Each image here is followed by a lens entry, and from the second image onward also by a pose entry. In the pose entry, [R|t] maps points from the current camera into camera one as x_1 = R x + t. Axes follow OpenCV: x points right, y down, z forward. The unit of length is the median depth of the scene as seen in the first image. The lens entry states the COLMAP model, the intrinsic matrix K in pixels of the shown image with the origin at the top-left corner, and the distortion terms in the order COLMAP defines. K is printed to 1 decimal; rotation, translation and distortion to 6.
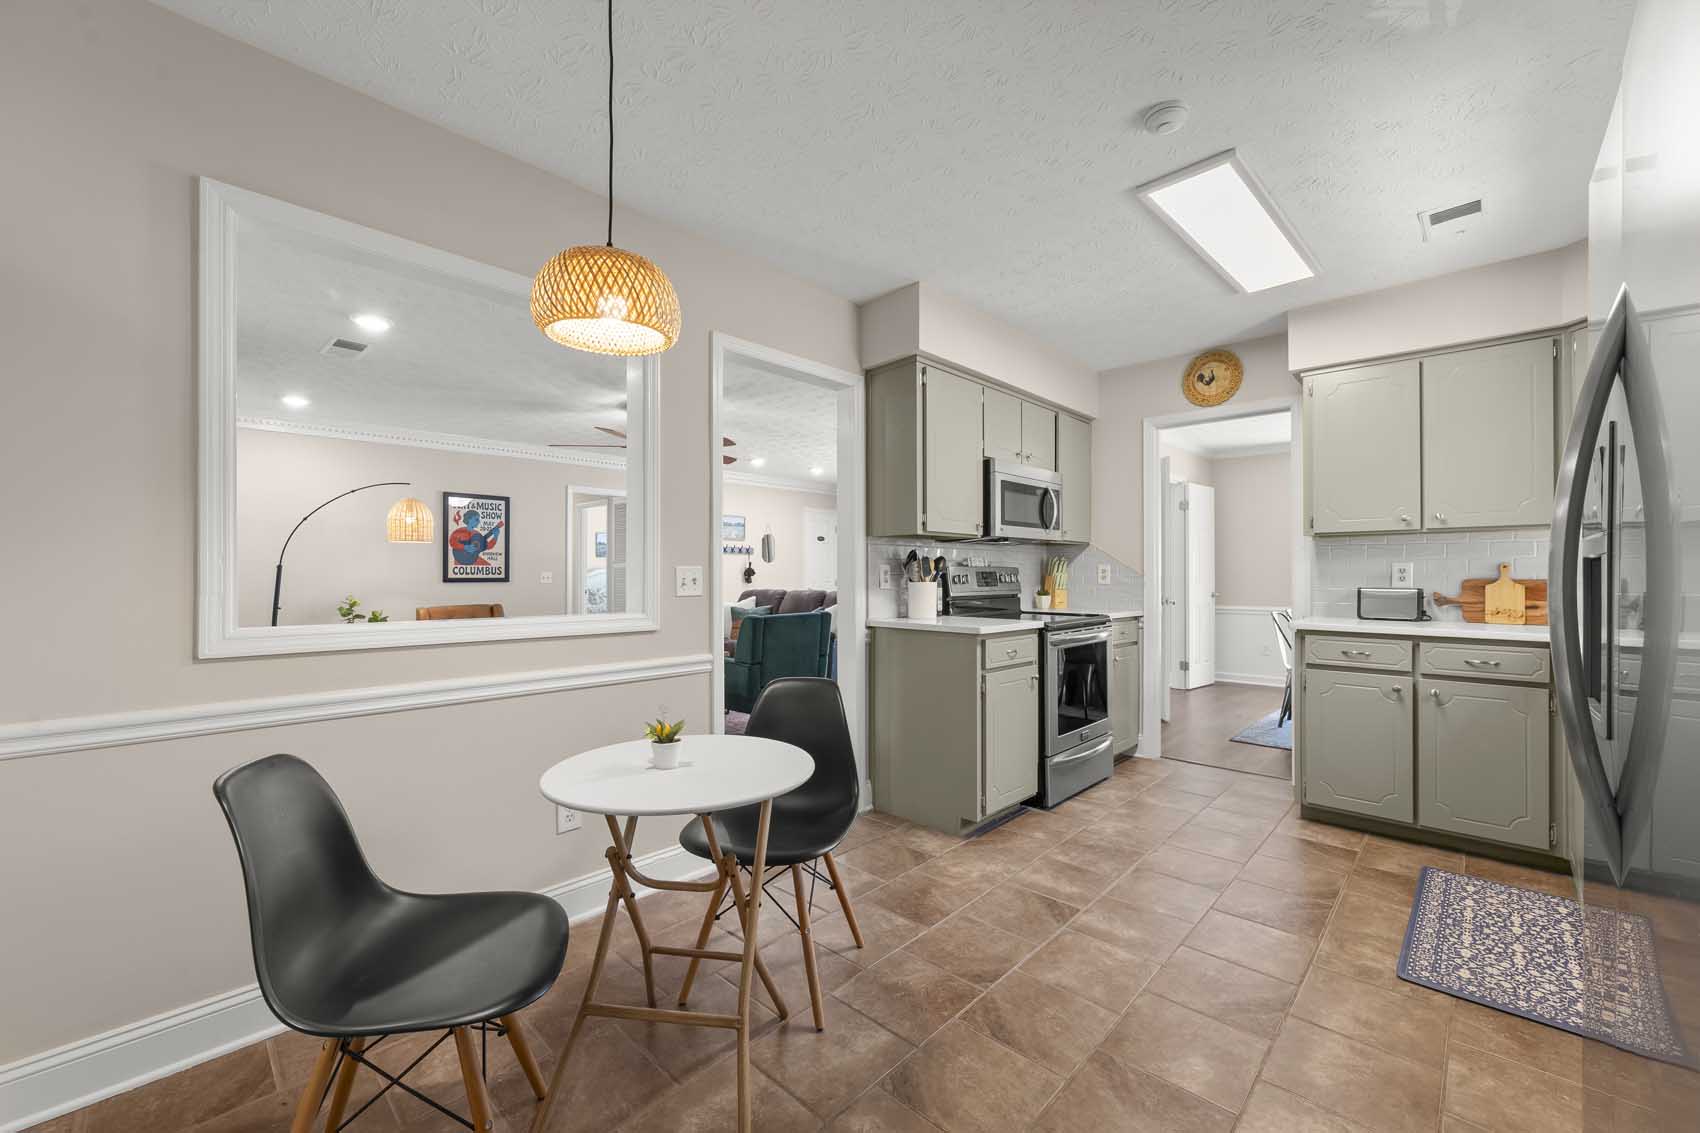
lens RADIAL K [[669.4, 0, 838.6], [0, 669.4, 570.6], [0, 0, 1]] dist [-0.000617, -0.000036]
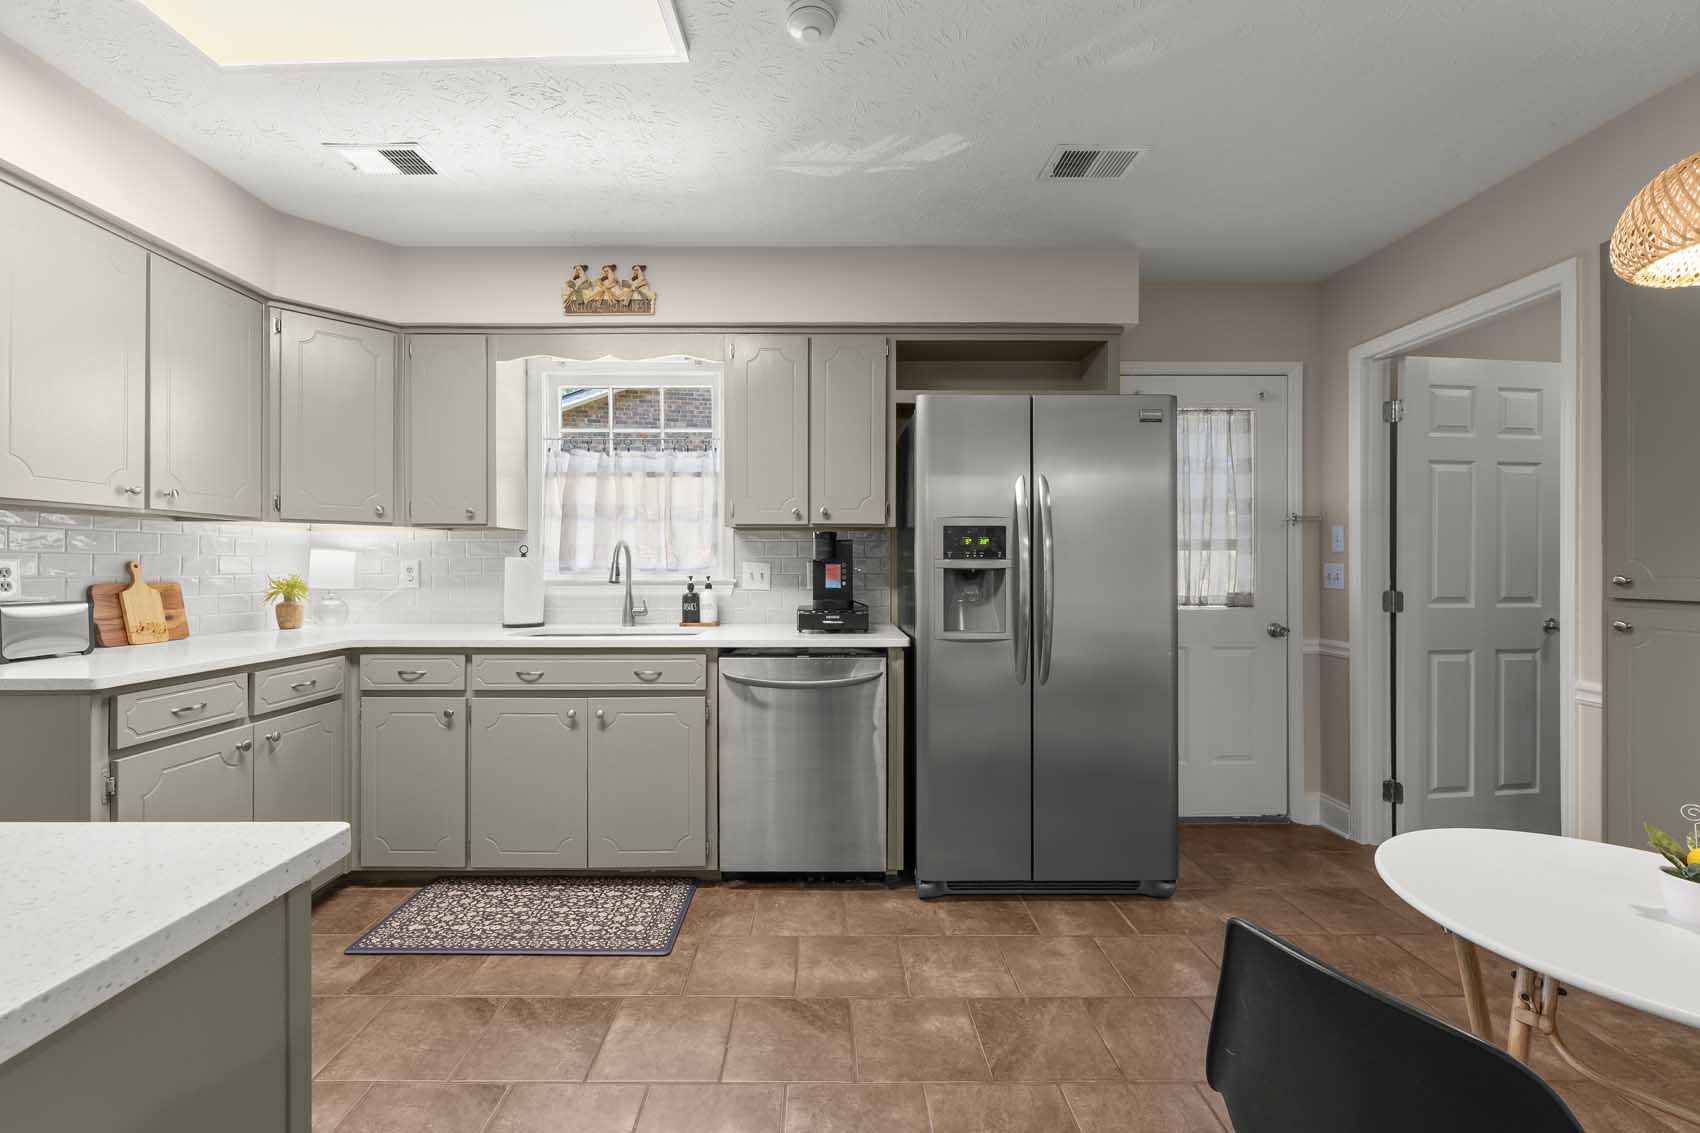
lens RADIAL K [[669.4, 0, 838.6], [0, 669.4, 570.6], [0, 0, 1]] dist [-0.000617, -0.000036]
pose [[-0.697951, -0.002103, 0.716143, -0.094906], [-0.001487, 0.999998, 0.001487, -0.003643], [-0.716144, -0.000027, -0.697952, 1.309492]]
